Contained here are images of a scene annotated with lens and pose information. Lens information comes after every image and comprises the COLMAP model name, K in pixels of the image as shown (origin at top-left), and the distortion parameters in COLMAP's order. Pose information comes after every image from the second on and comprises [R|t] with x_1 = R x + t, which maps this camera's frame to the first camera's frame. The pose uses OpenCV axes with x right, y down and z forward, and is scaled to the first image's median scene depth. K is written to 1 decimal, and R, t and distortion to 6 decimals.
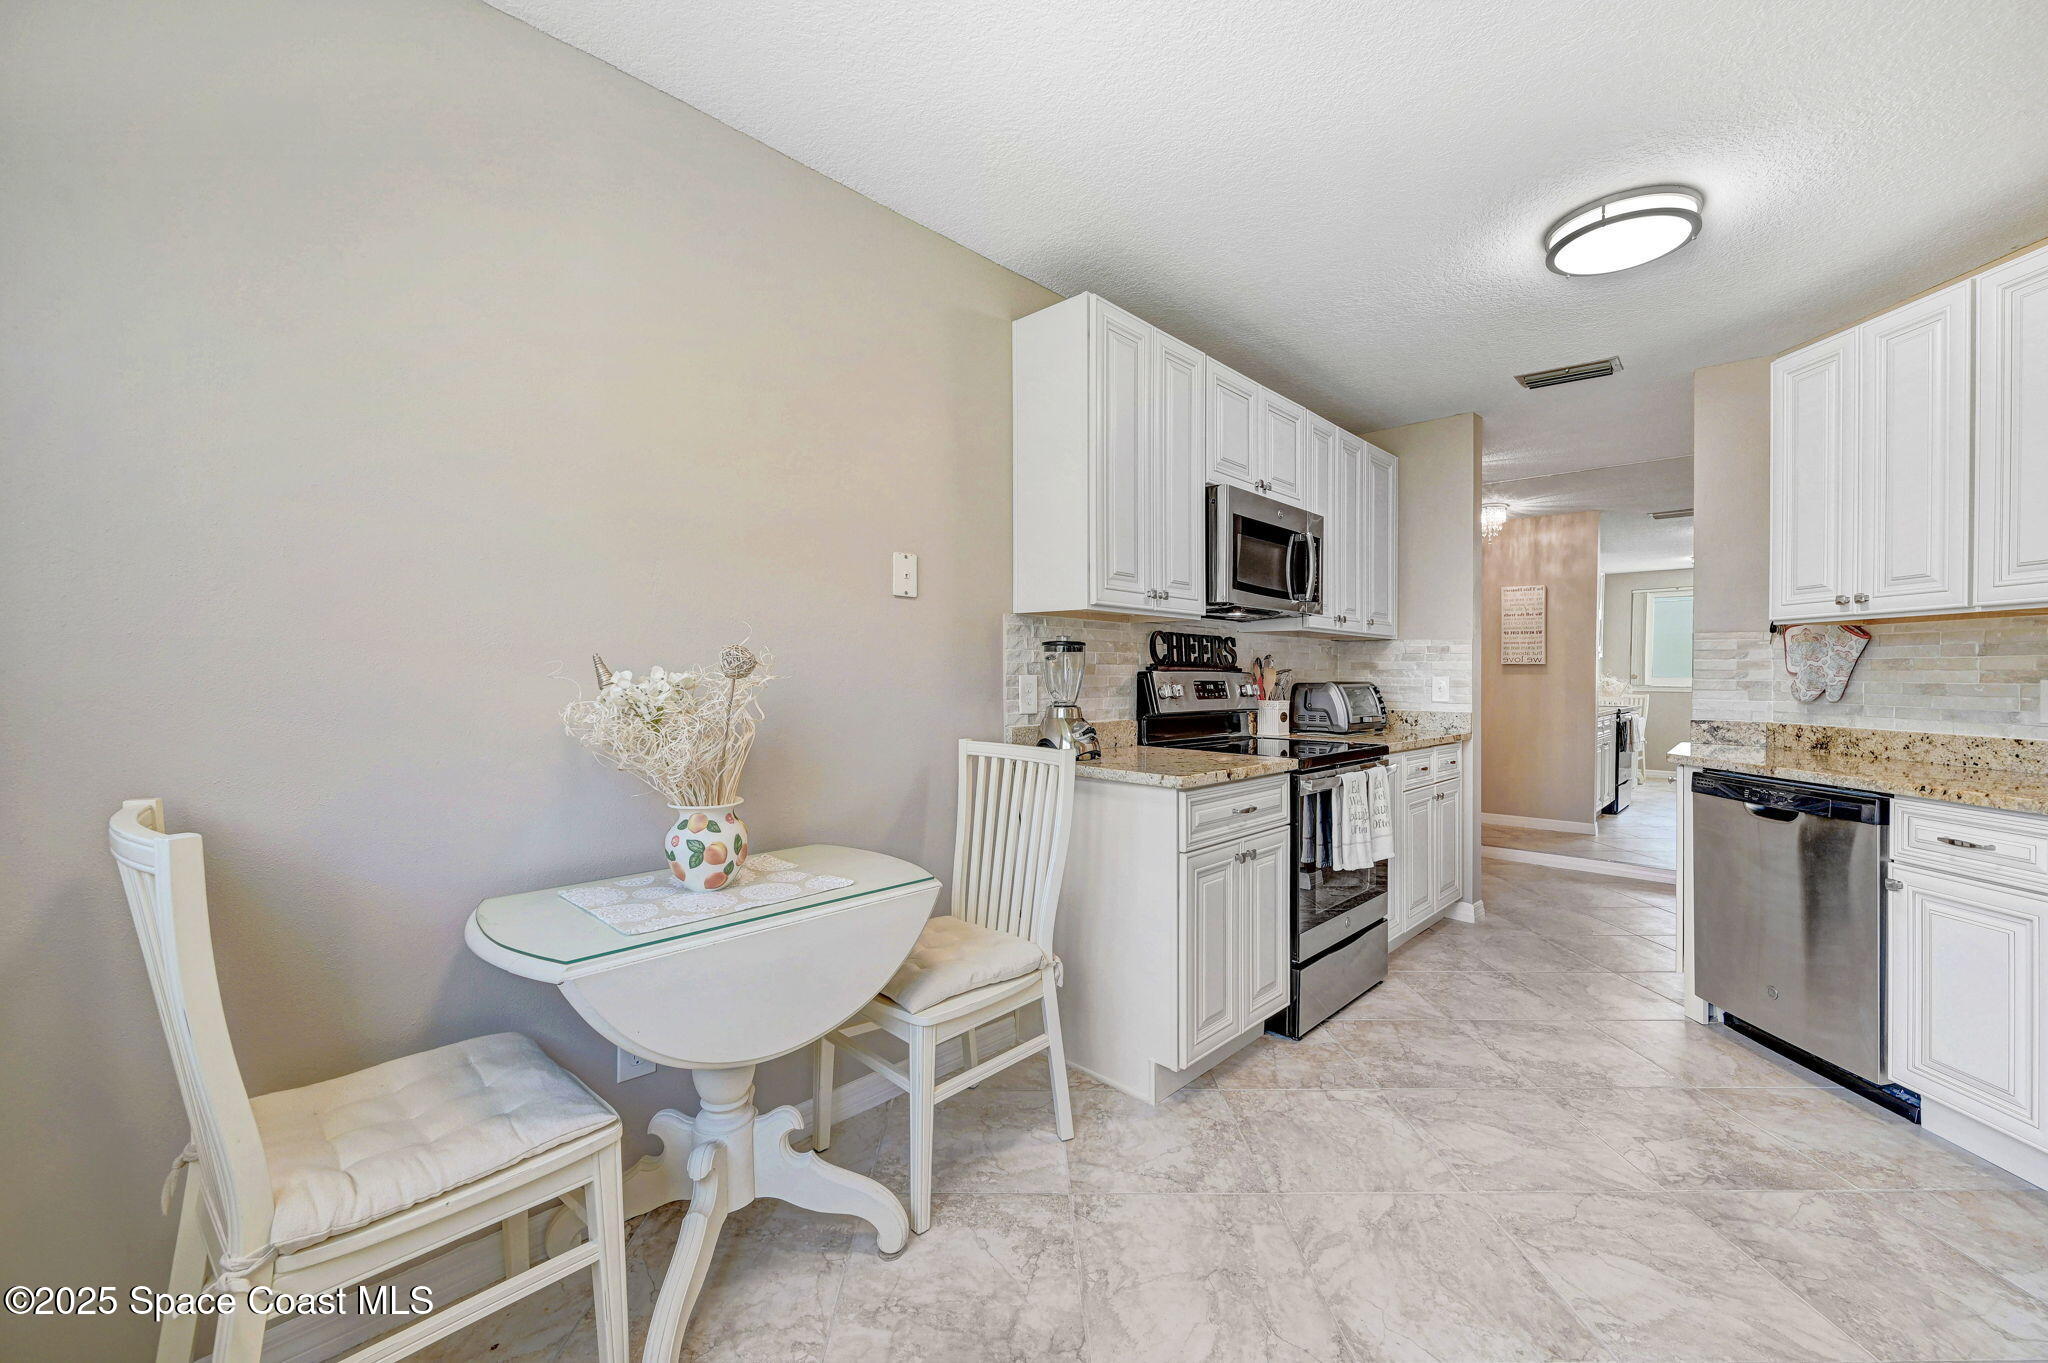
lens RADIAL K [[803.5, 0, 1027.1], [0, 803.5, 677.5], [0, 0, 1]] dist [-0.001271, 0.000032]
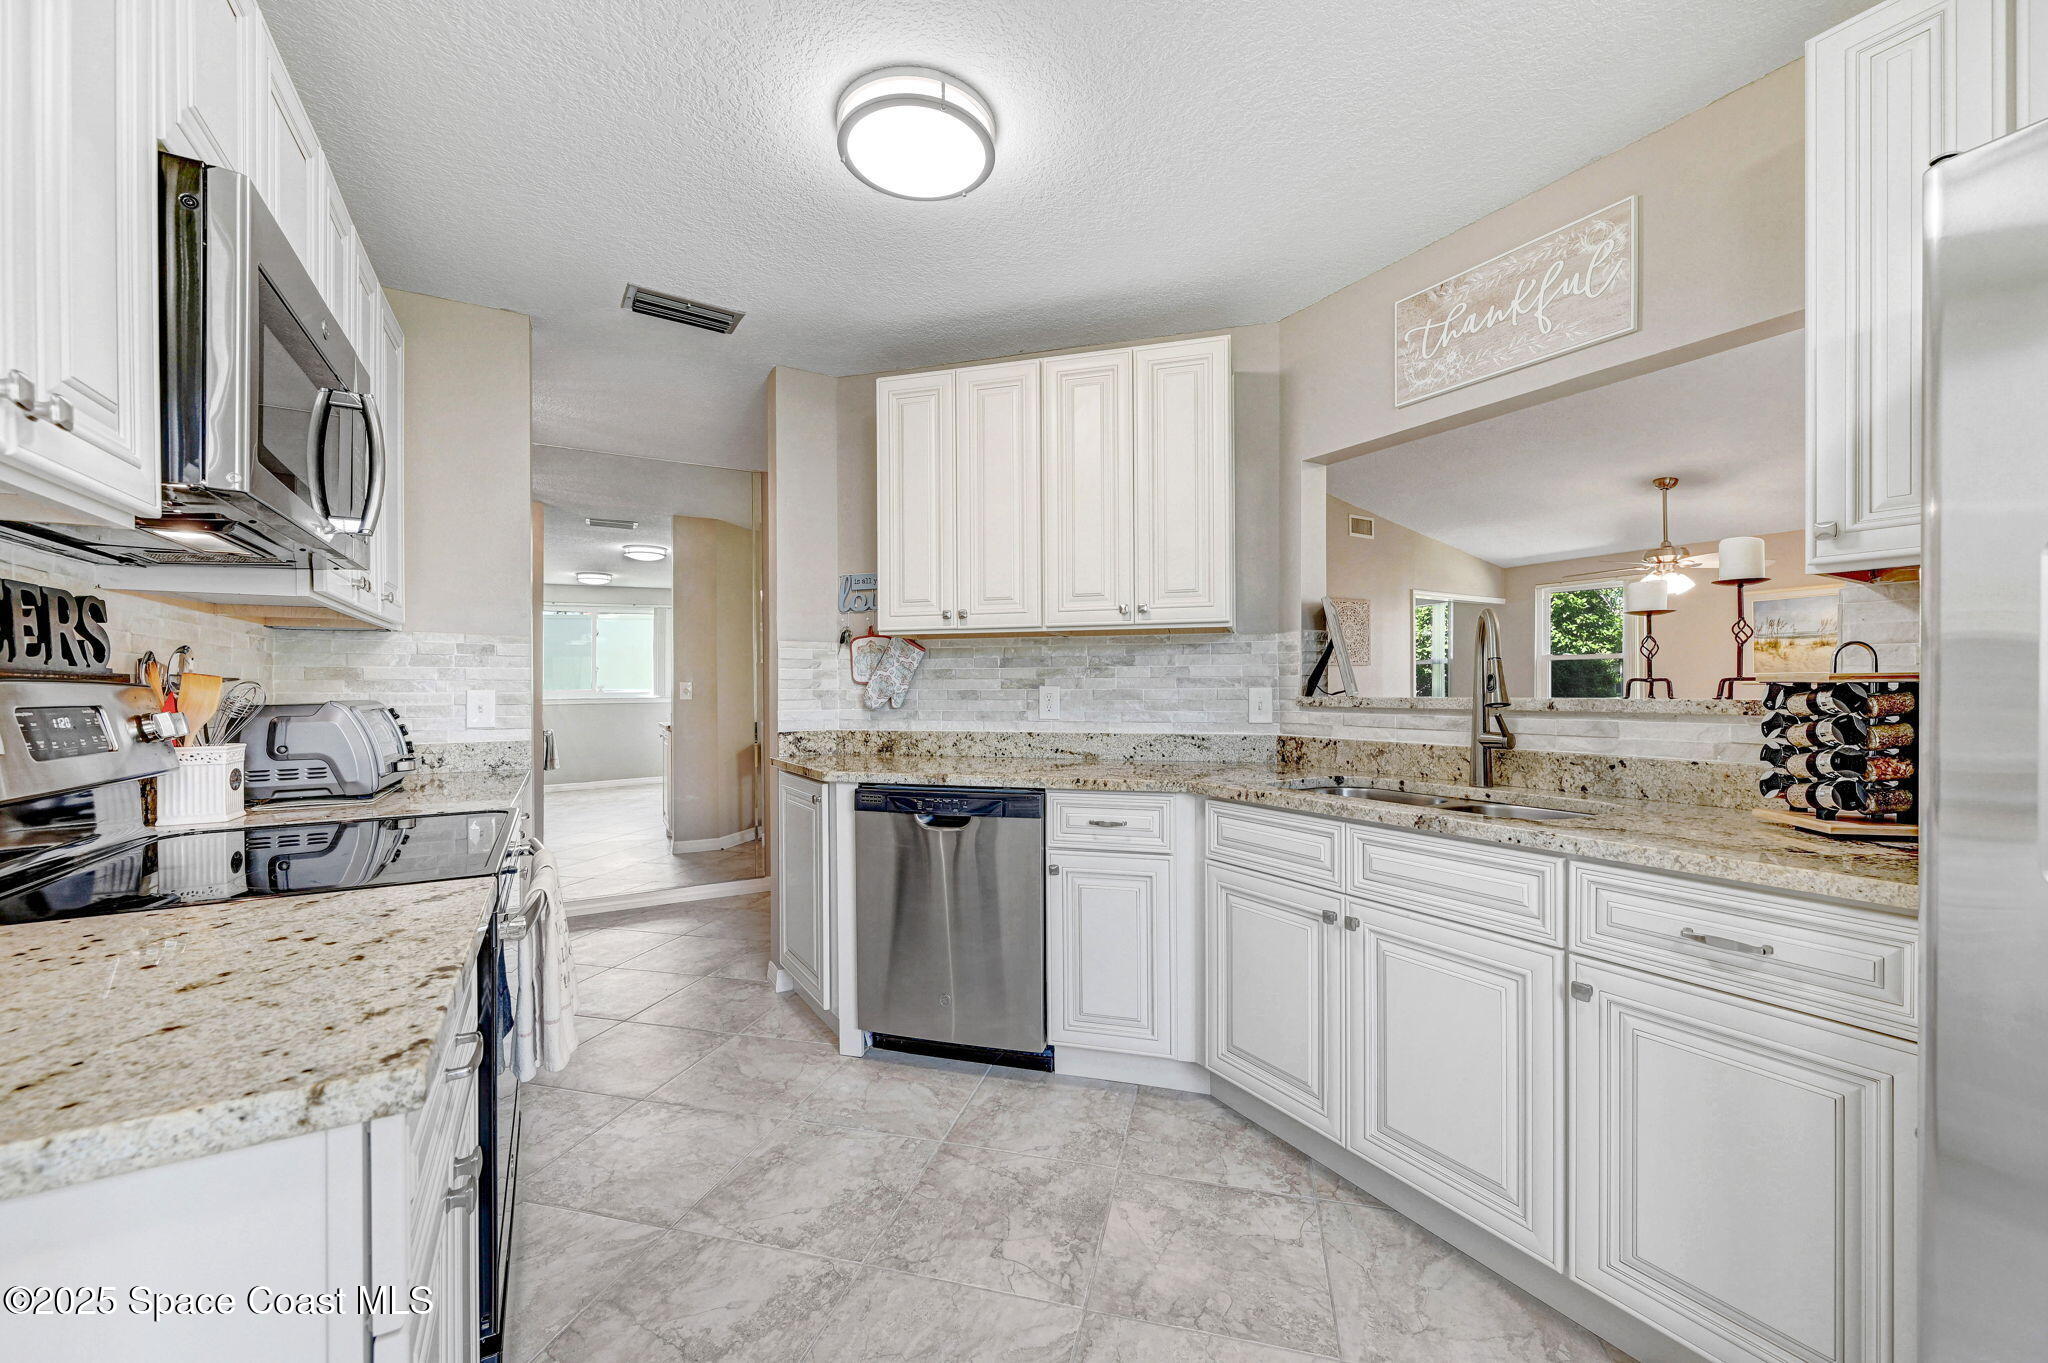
lens RADIAL K [[803.5, 0, 1034.9], [0, 803.5, 681.0], [0, 0, 1]] dist [-0.001271, 0.000032]
pose [[0.271908, -0.000548, 0.962323, -0.006304], [0.011903, 0.999925, -0.002794, -0.001695], [-0.962250, 0.012214, 0.271894, 0.564769]]
